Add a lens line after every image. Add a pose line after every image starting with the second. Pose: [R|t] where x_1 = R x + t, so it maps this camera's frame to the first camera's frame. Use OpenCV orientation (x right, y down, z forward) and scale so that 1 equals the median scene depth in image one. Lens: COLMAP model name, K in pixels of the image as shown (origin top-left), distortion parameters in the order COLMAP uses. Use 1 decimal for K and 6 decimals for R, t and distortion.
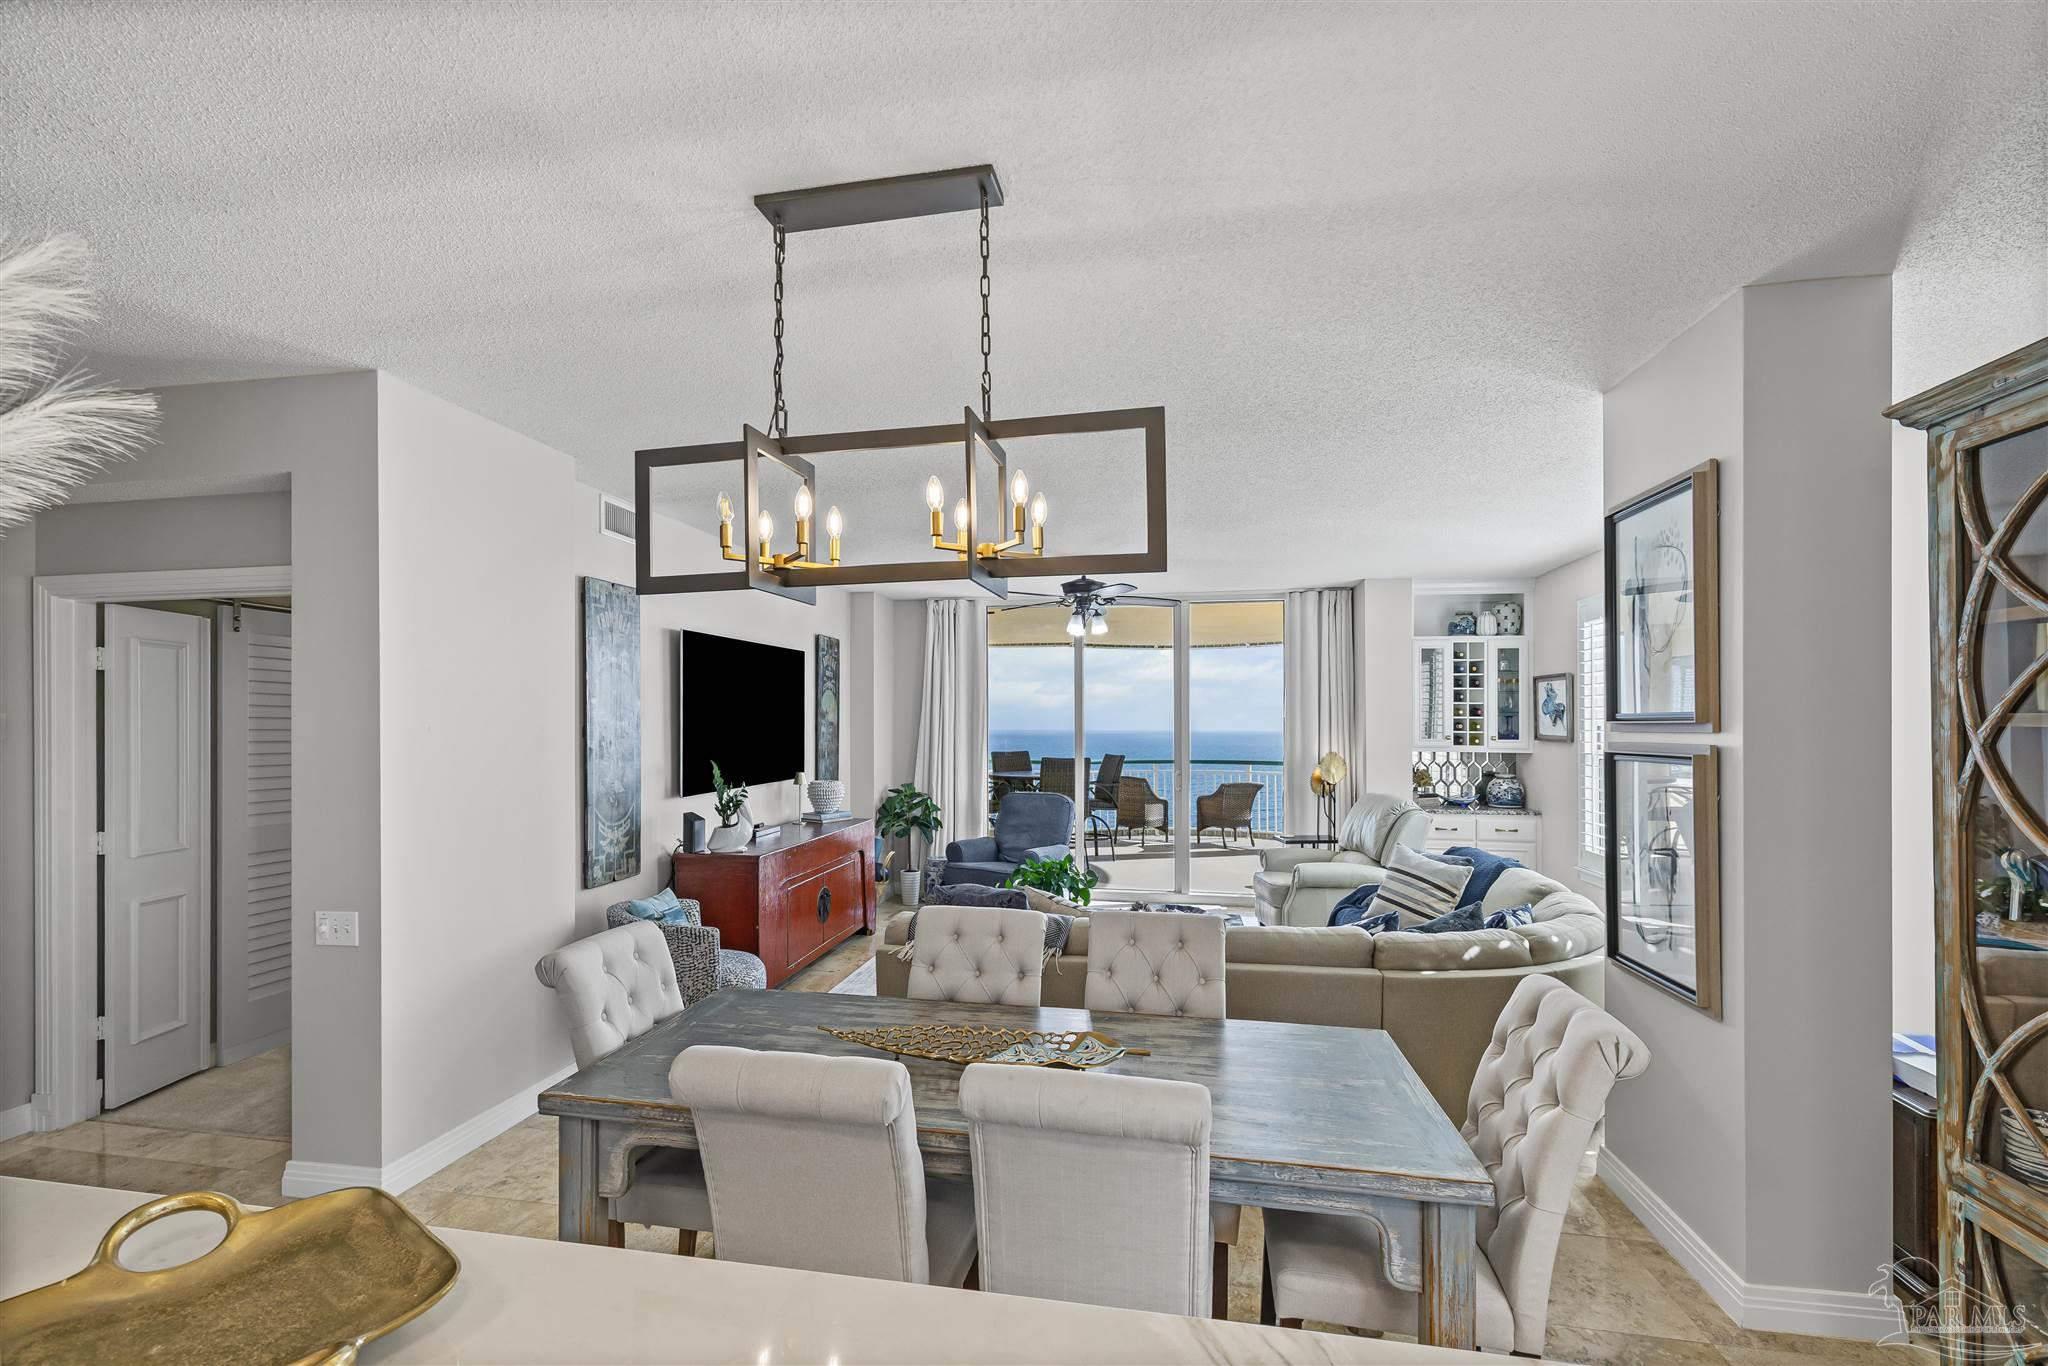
lens RADIAL K [[862.1, 0, 1016.2], [0, 862.1, 714.5], [0, 0, 1]] dist [0.003153, 0.000340]
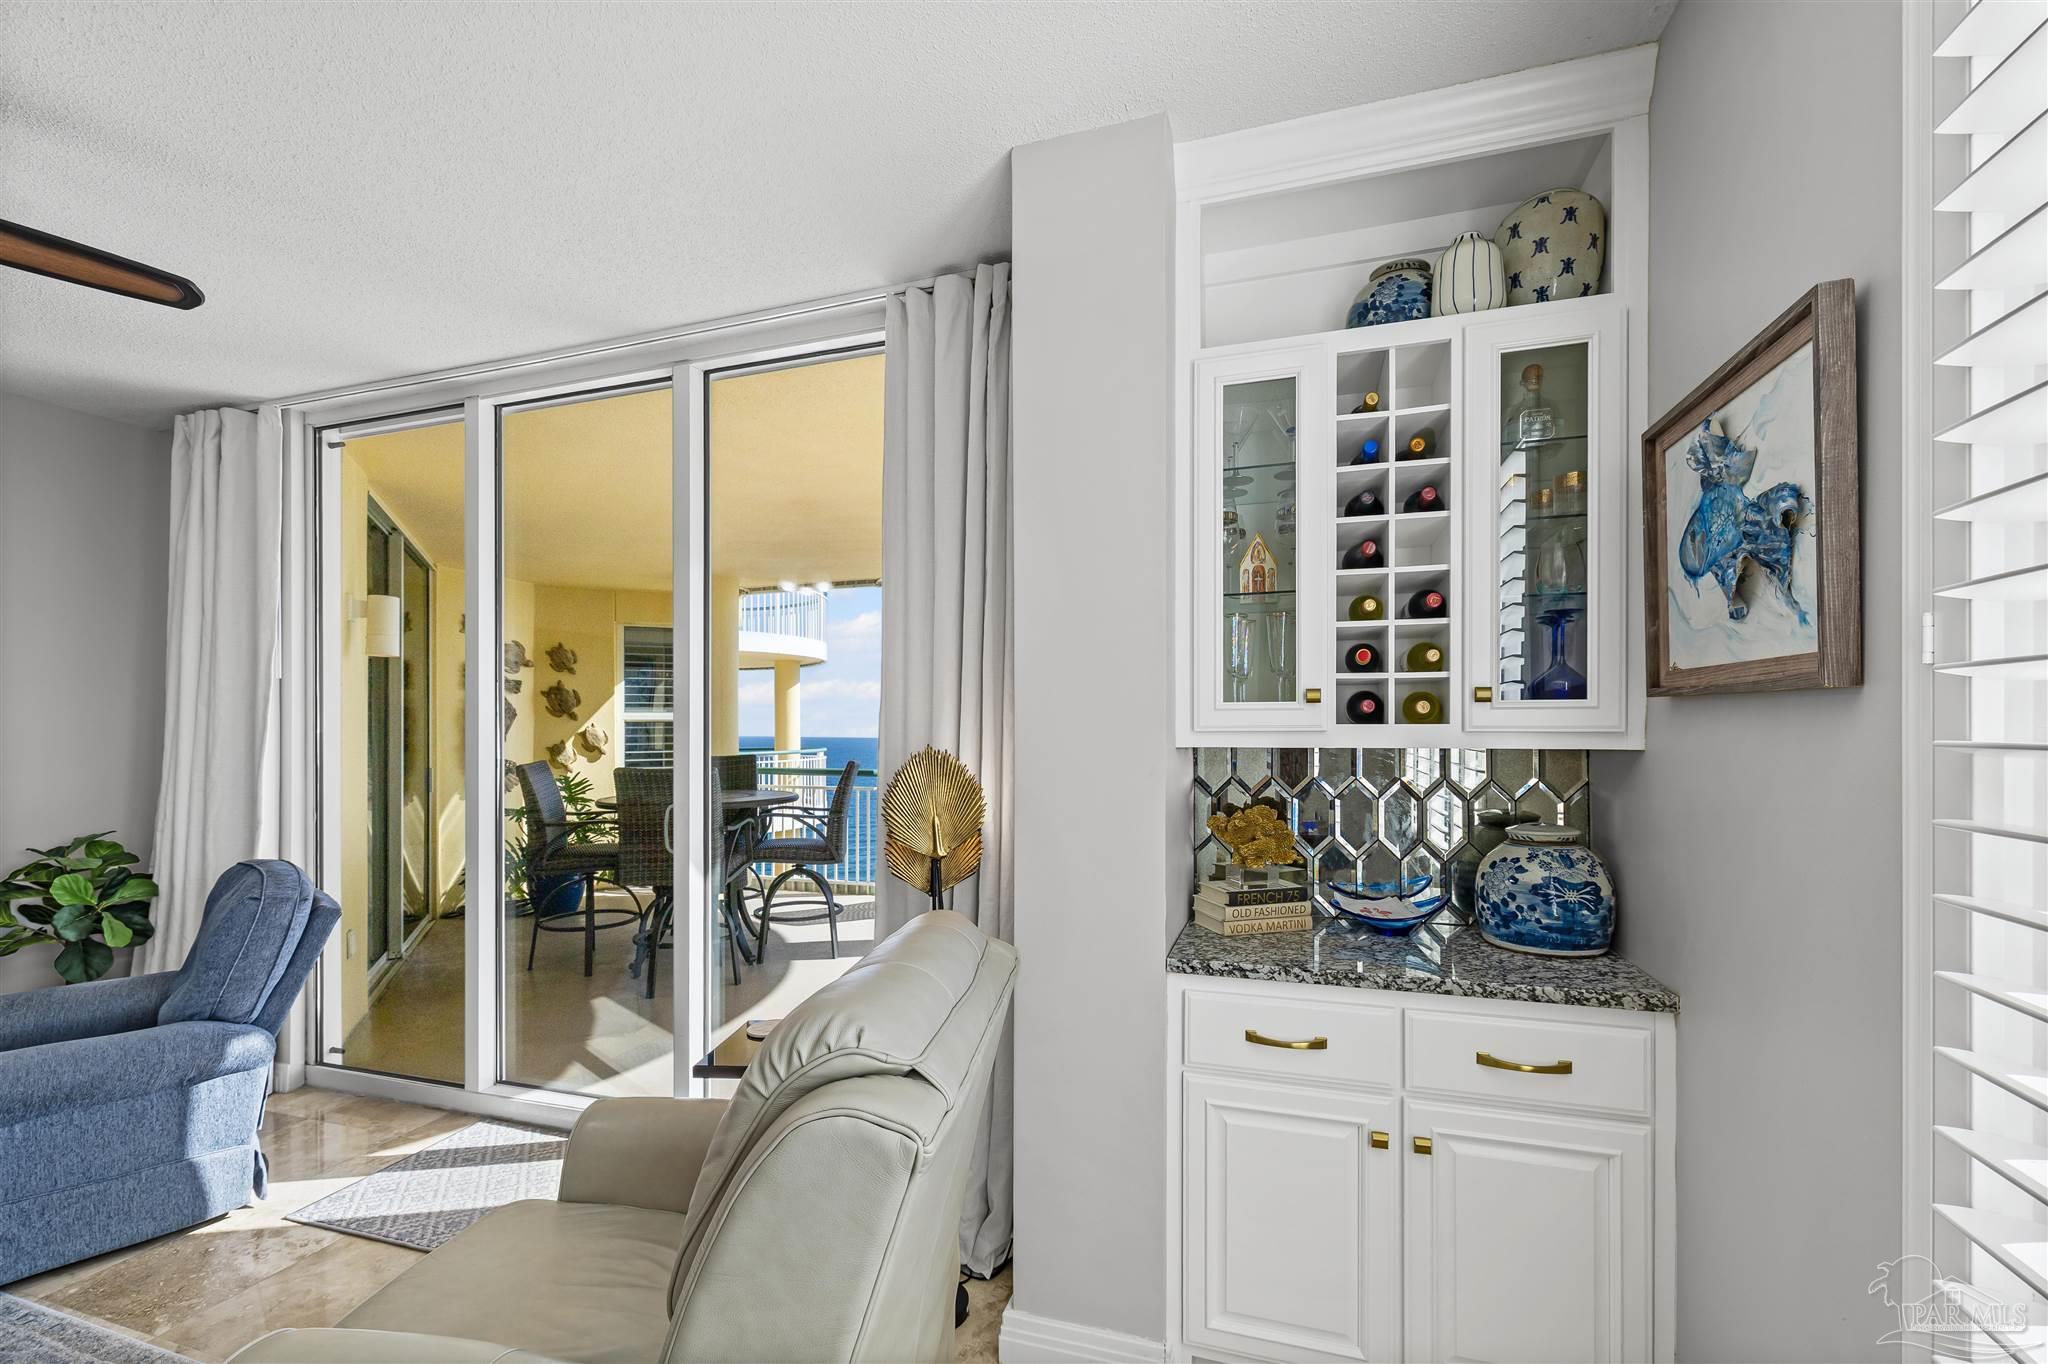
lens RADIAL K [[862.6, 0, 1020.3], [0, 862.6, 729.7], [0, 0, 1]] dist [0.008390, 0.000111]
pose [[0.990966, -0.012025, -0.133571, 0.495173], [0.013874, 0.999820, 0.012921, 0.036243], [0.133392, -0.014658, 0.990955, 0.795447]]
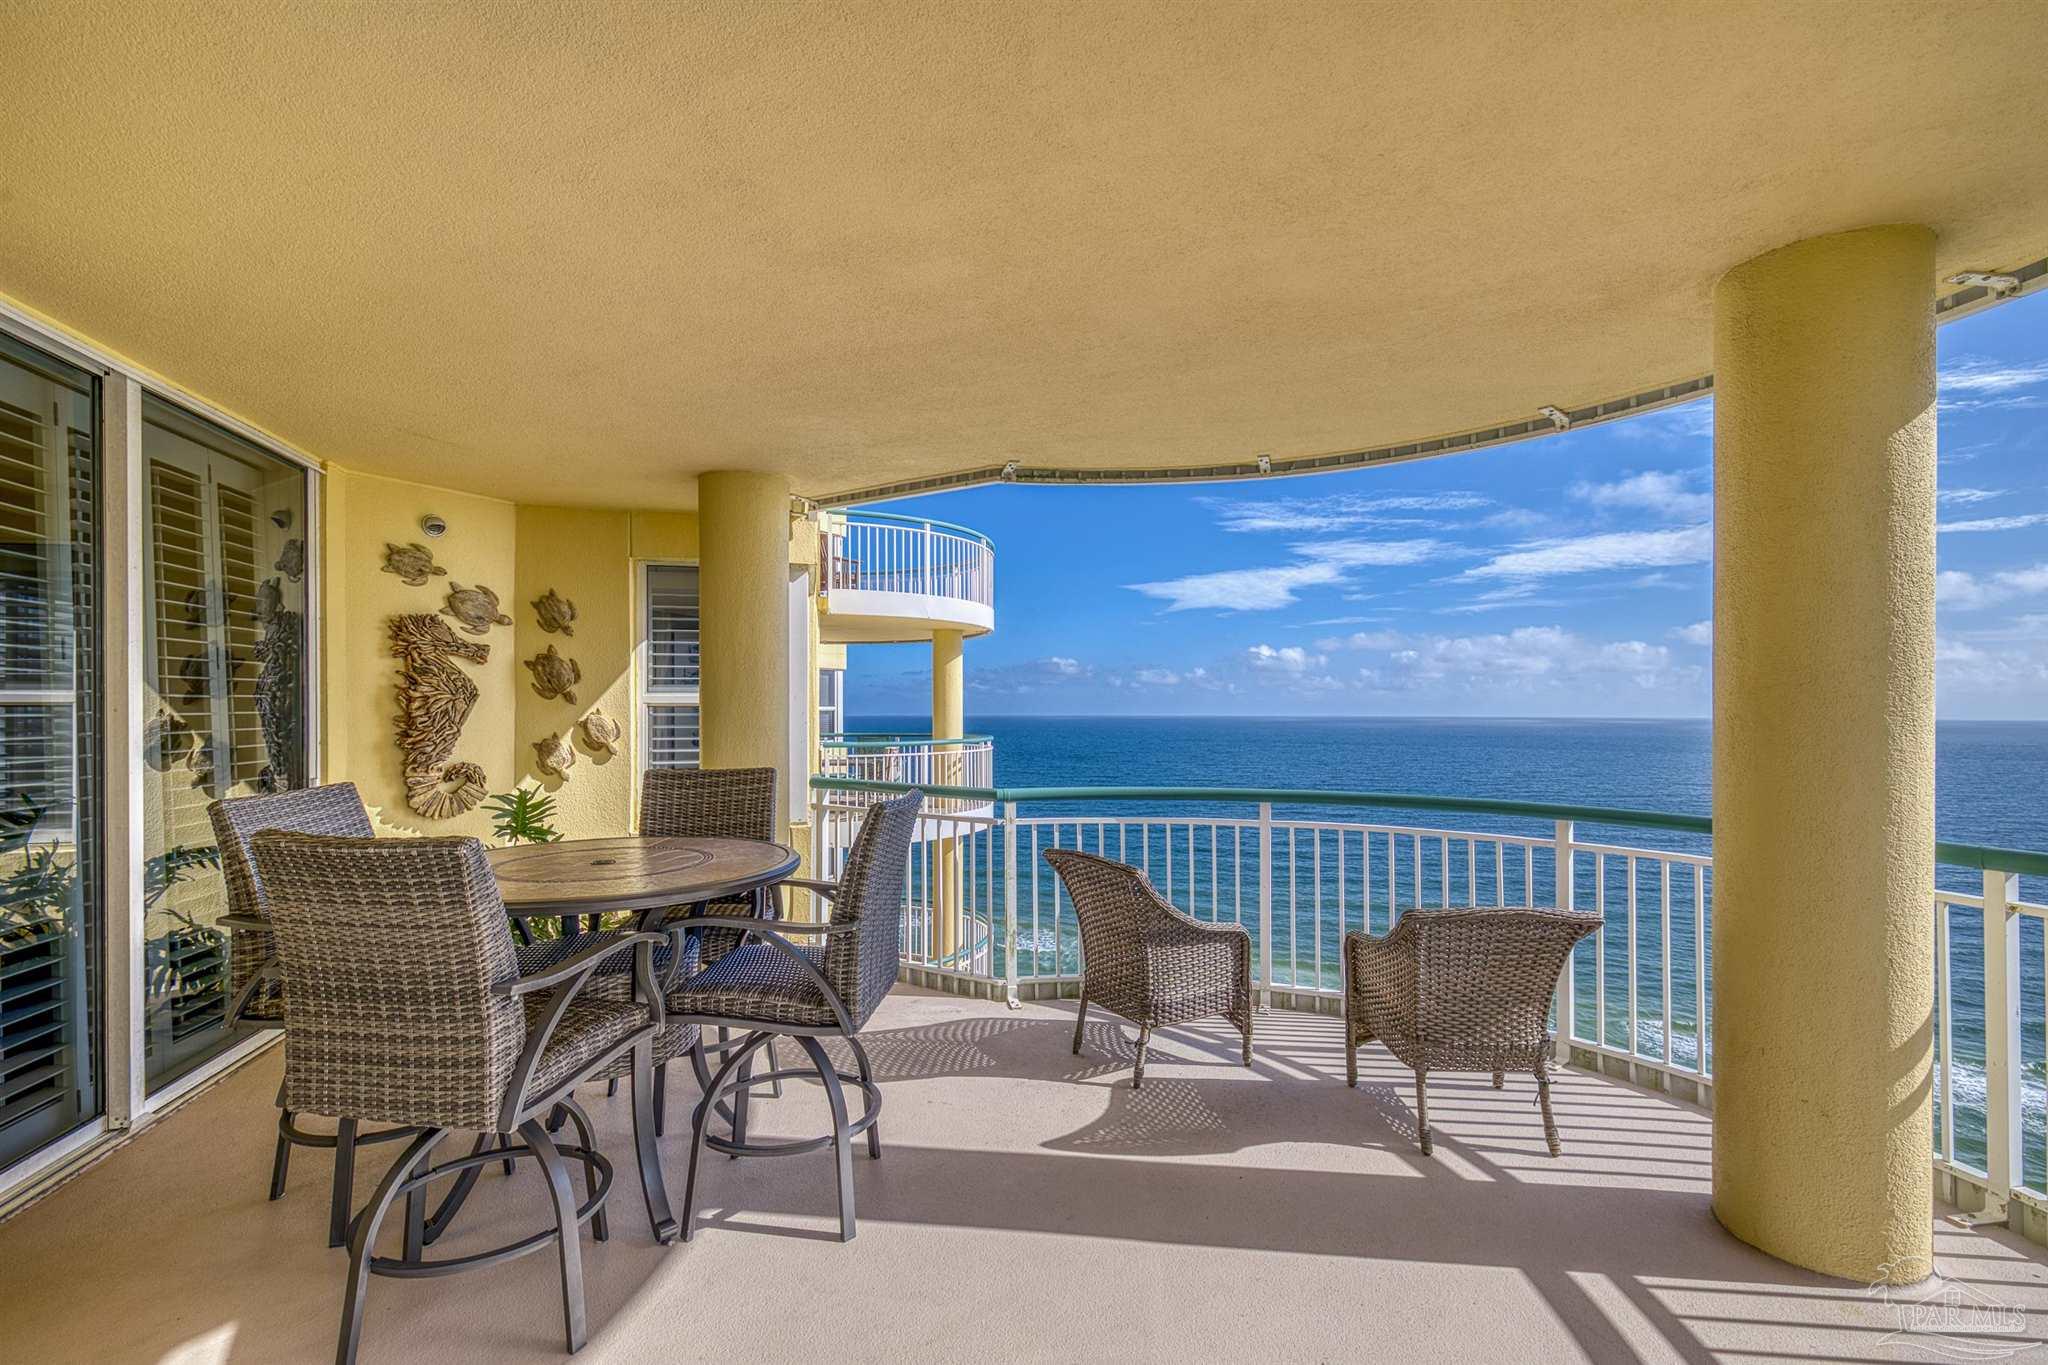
lens RADIAL K [[882.5, 0, 1013.7], [0, 882.5, 728.1], [0, 0, 1]] dist [-0.000492, -0.000003]
pose [[0.930889, 0.002795, -0.365291, 0.407252], [0.007931, 0.999580, 0.027860, 0.032621], [0.365216, -0.028831, 0.930476, 1.294966]]
